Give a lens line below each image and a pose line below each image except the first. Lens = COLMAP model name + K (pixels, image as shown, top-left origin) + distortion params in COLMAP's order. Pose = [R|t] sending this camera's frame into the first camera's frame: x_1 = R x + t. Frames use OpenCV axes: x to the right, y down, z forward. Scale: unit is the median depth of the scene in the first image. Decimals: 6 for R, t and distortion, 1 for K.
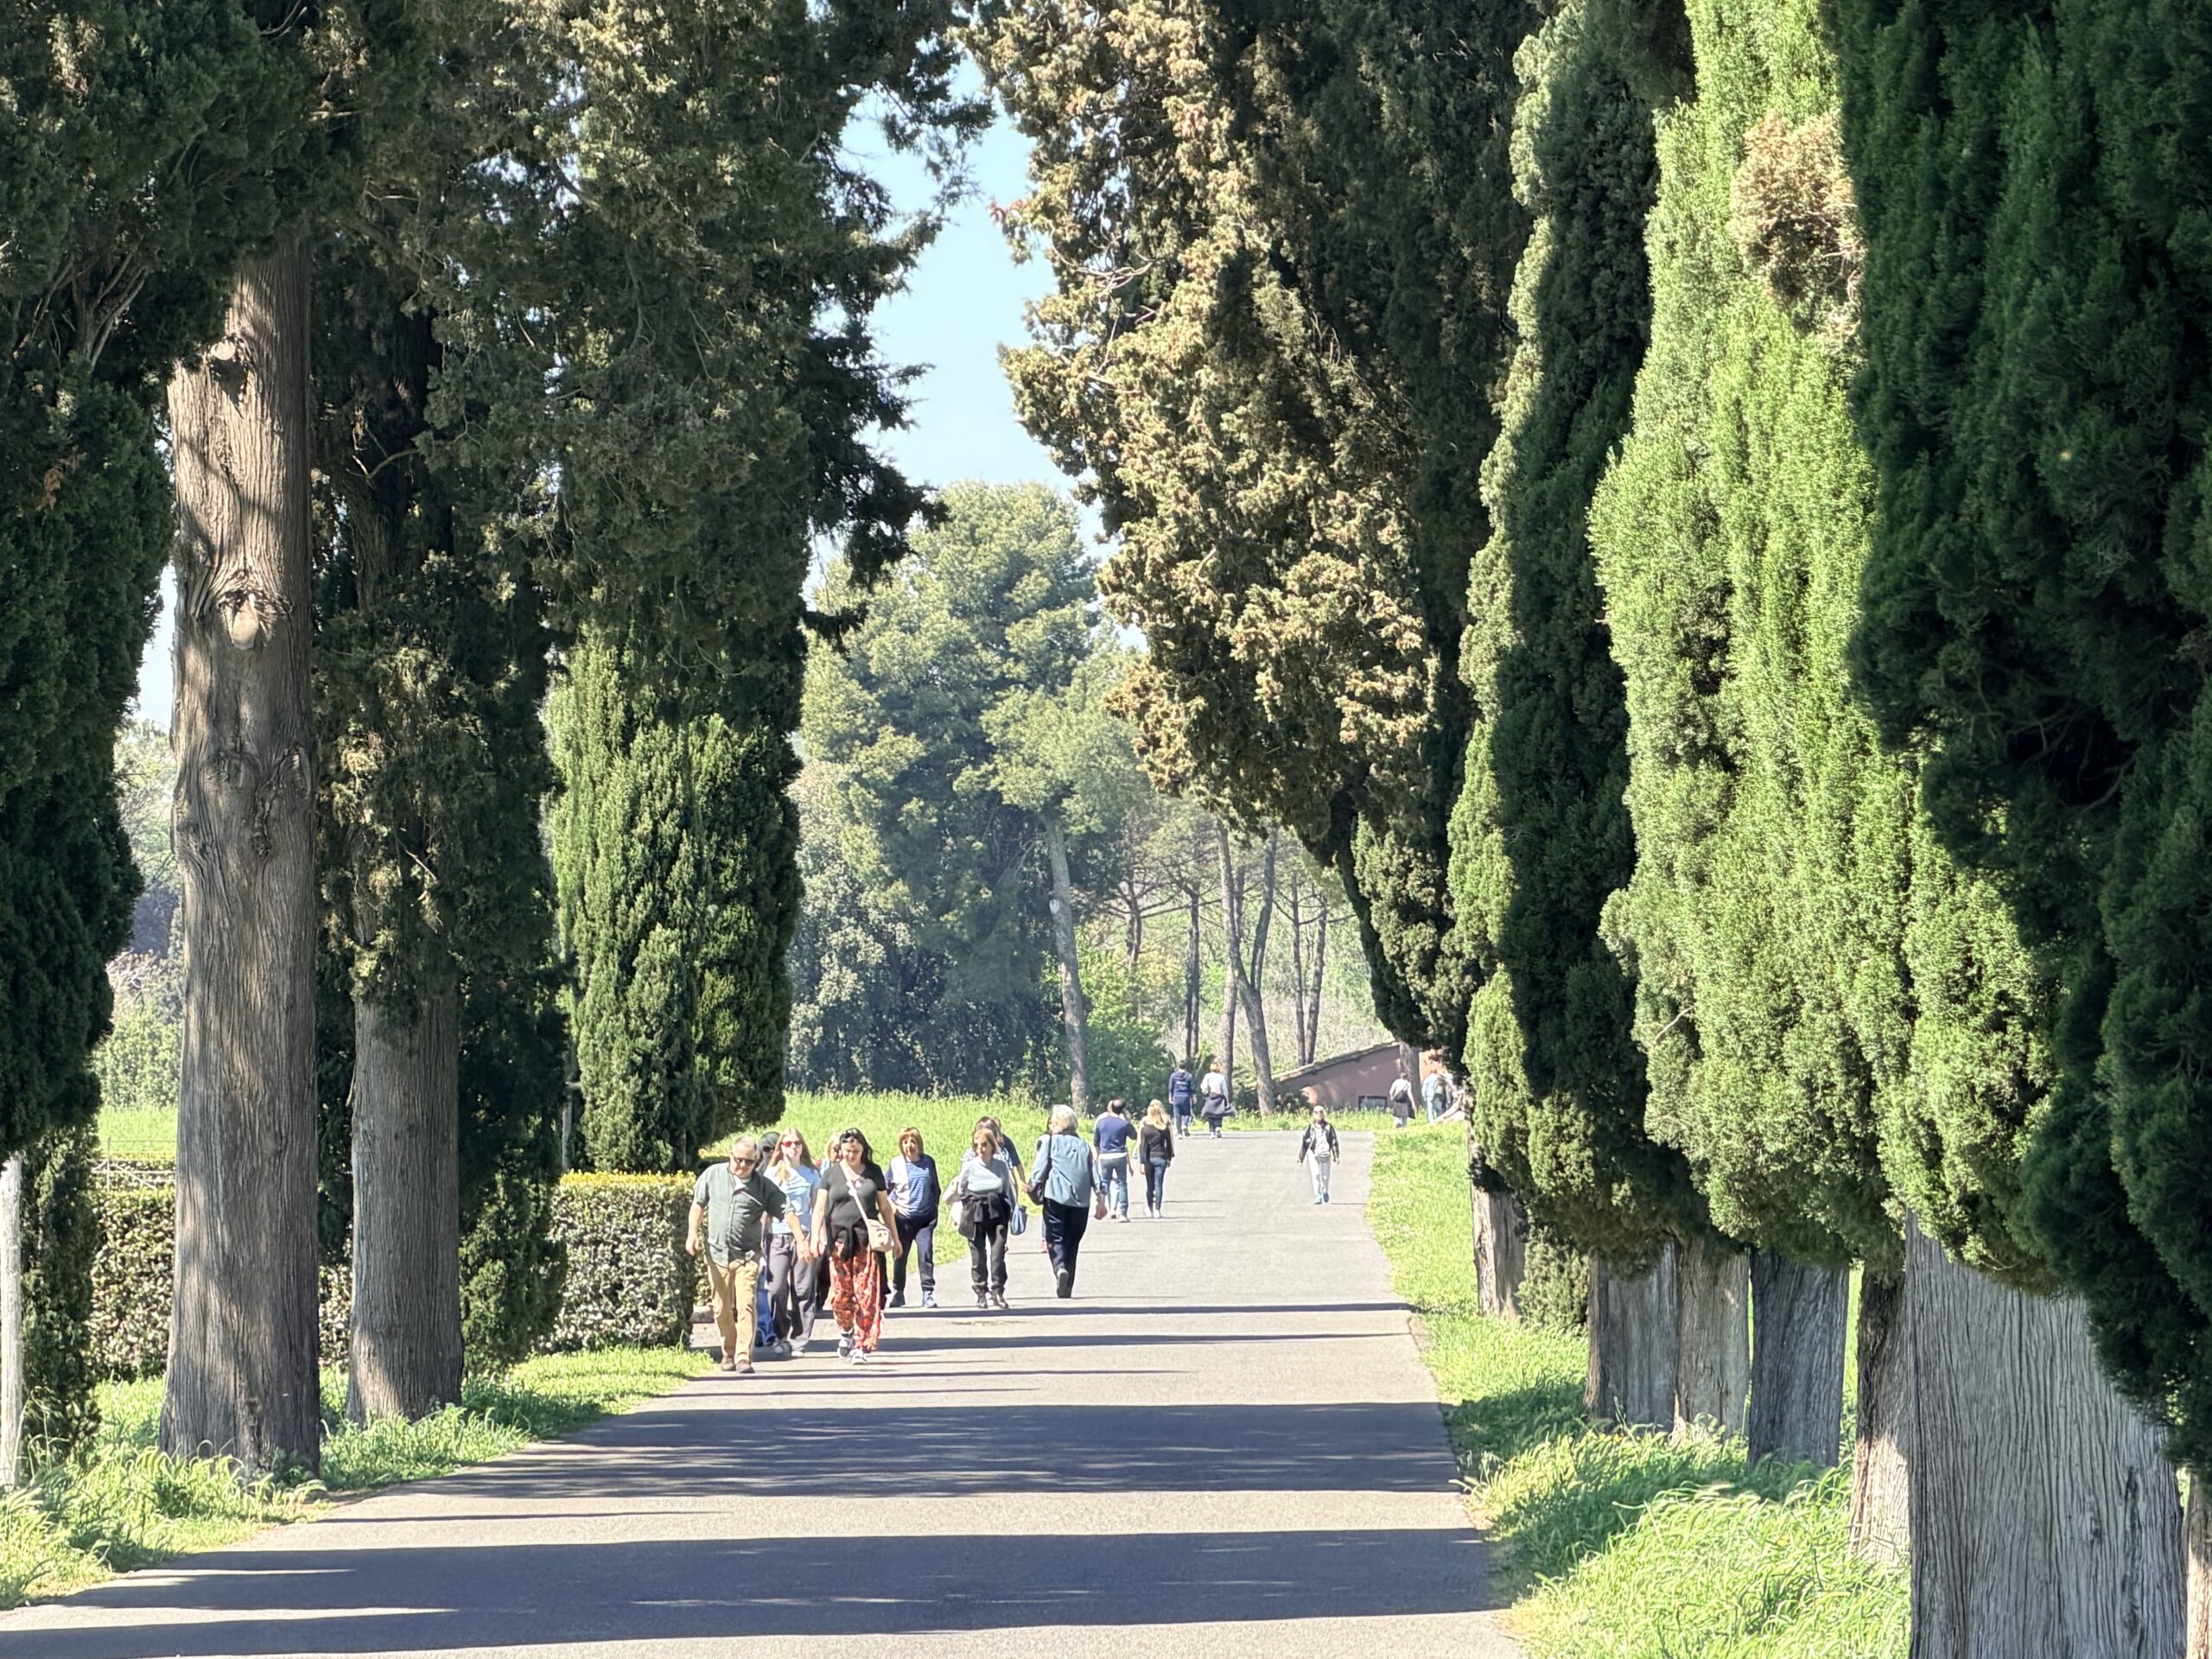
lens RADIAL K [[10718.1, 0, 1279.6], [0, 10718.1, 766.9], [0, 0, 1]] dist [0.363552, 13.475435]
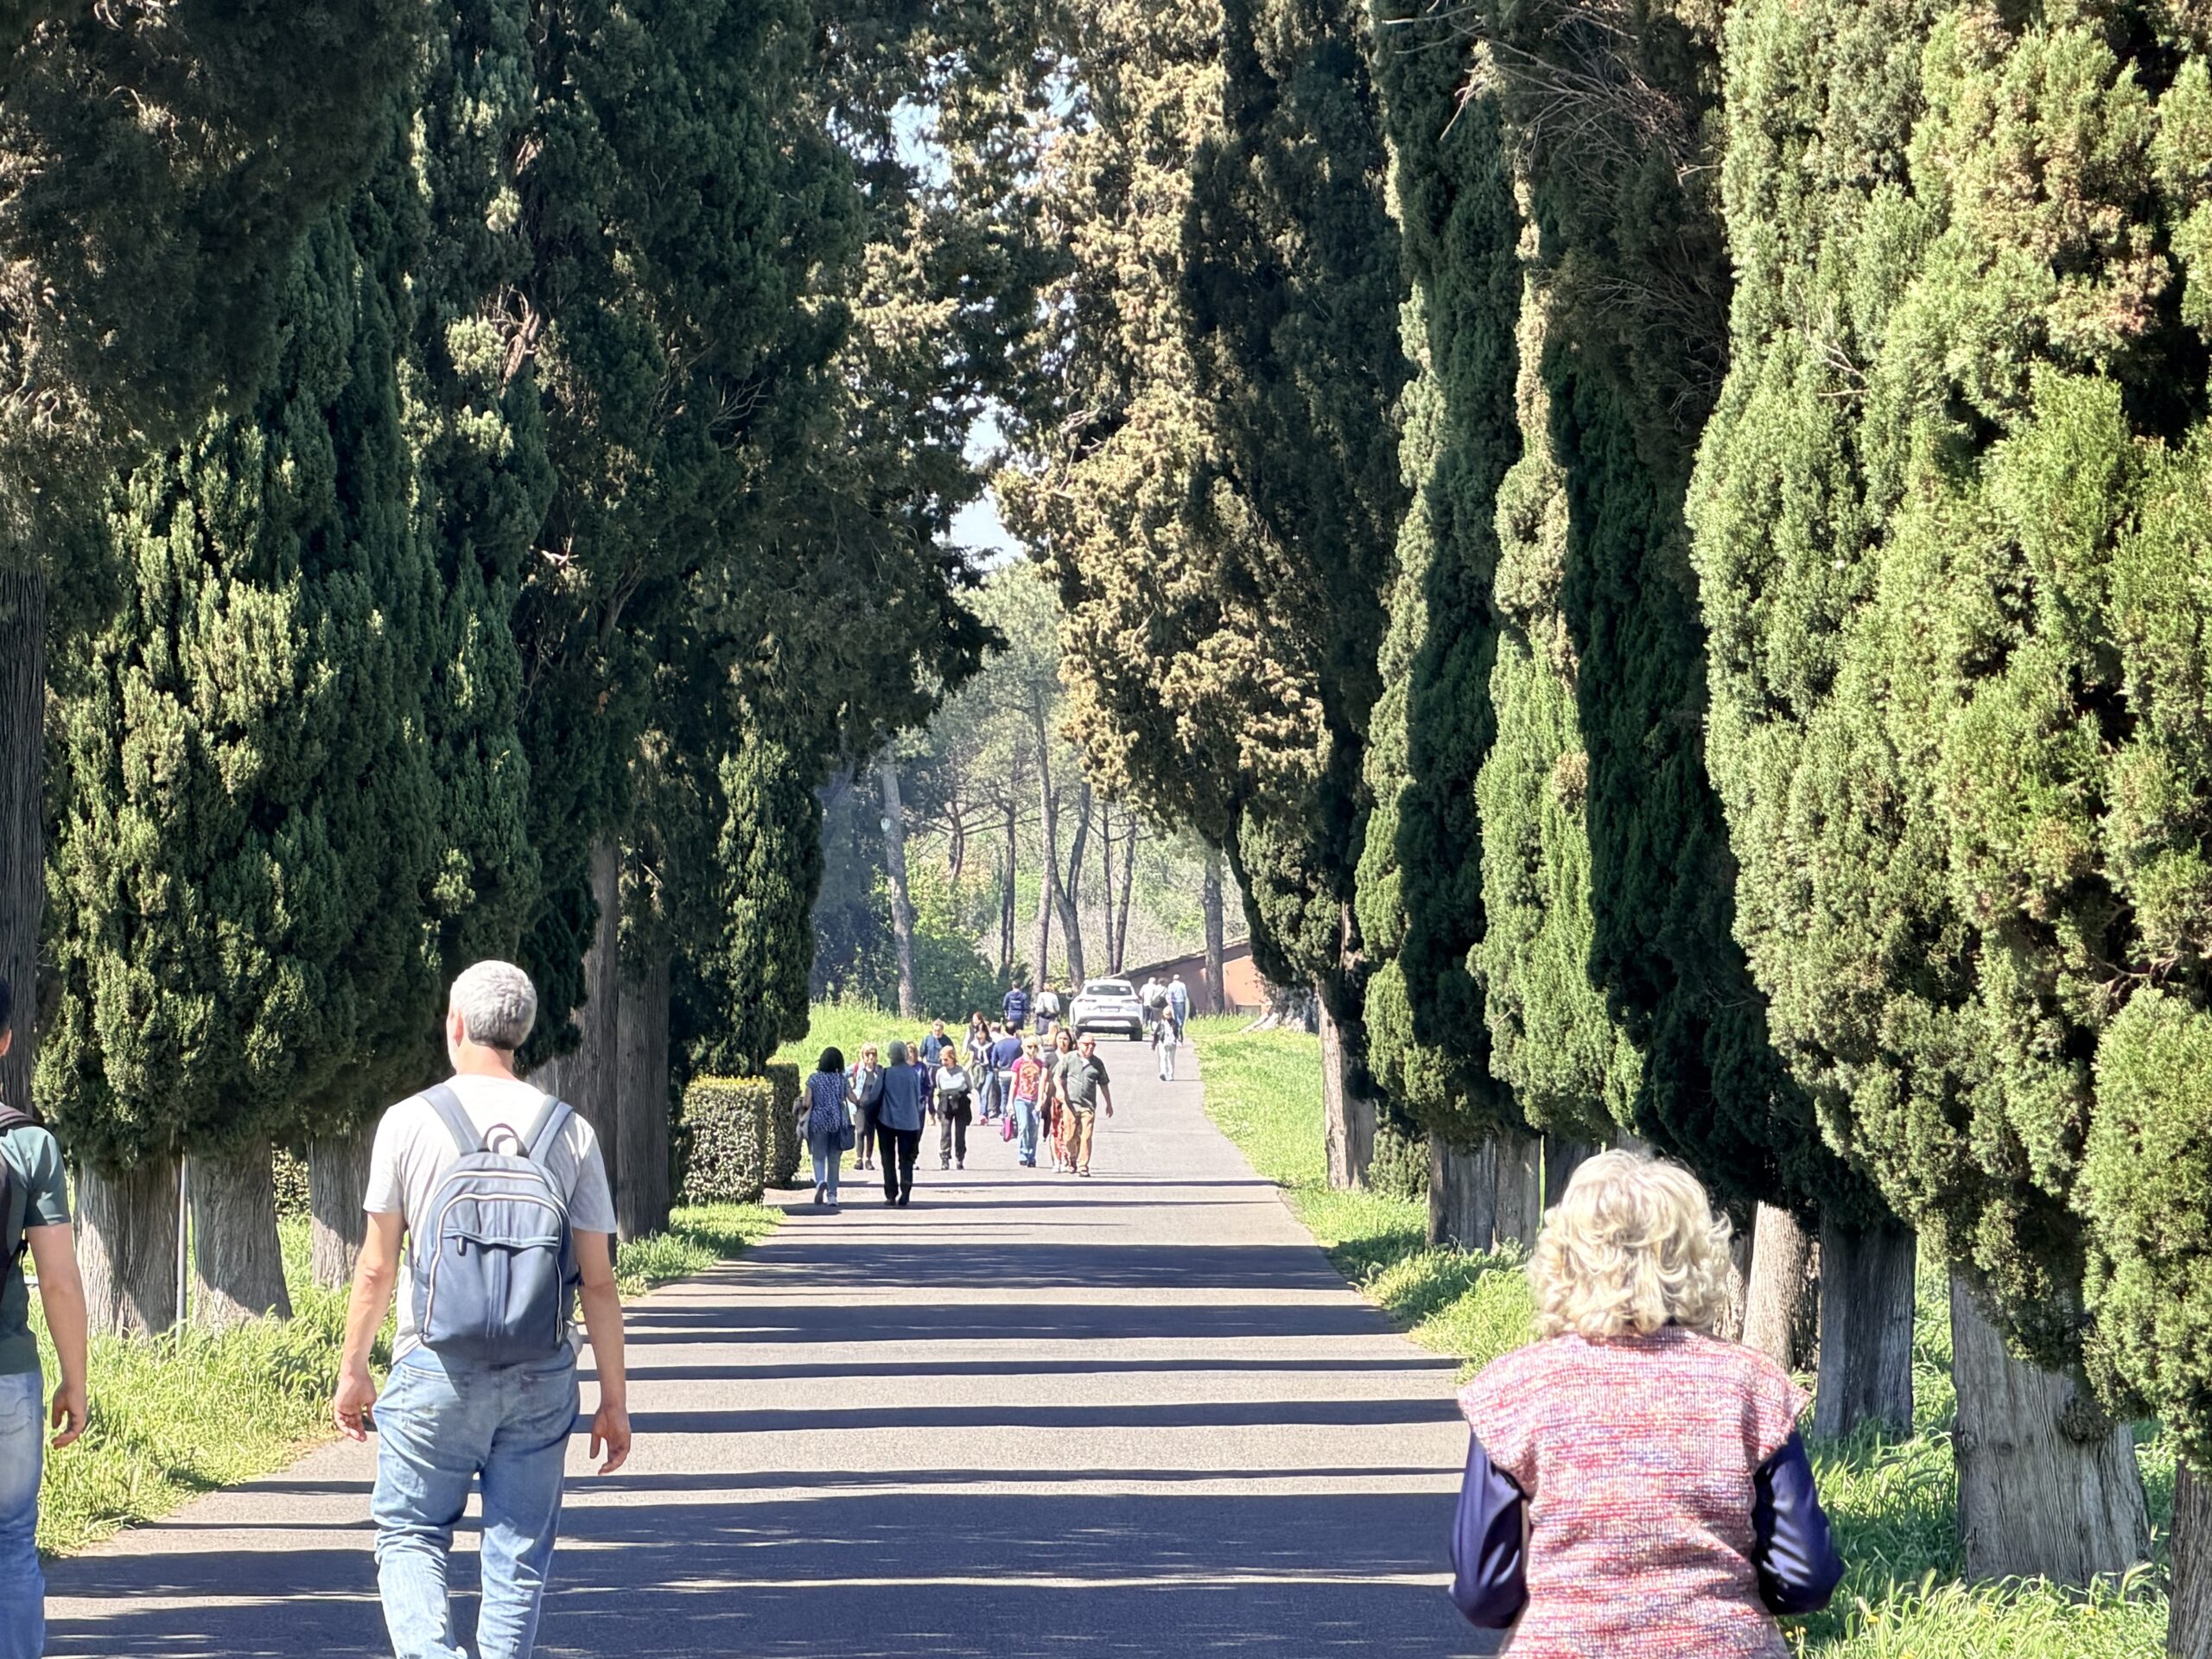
lens RADIAL K [[10754.9, 0, 1105.8], [0, 10754.9, 703.0], [0, 0, 1]] dist [-0.080614, -114.544494]
pose [[0.999944, 0.009446, 0.004687, -0.017866], [-0.009464, 0.999948, 0.003787, -0.015529], [-0.004651, -0.003831, 0.999982, -0.368406]]
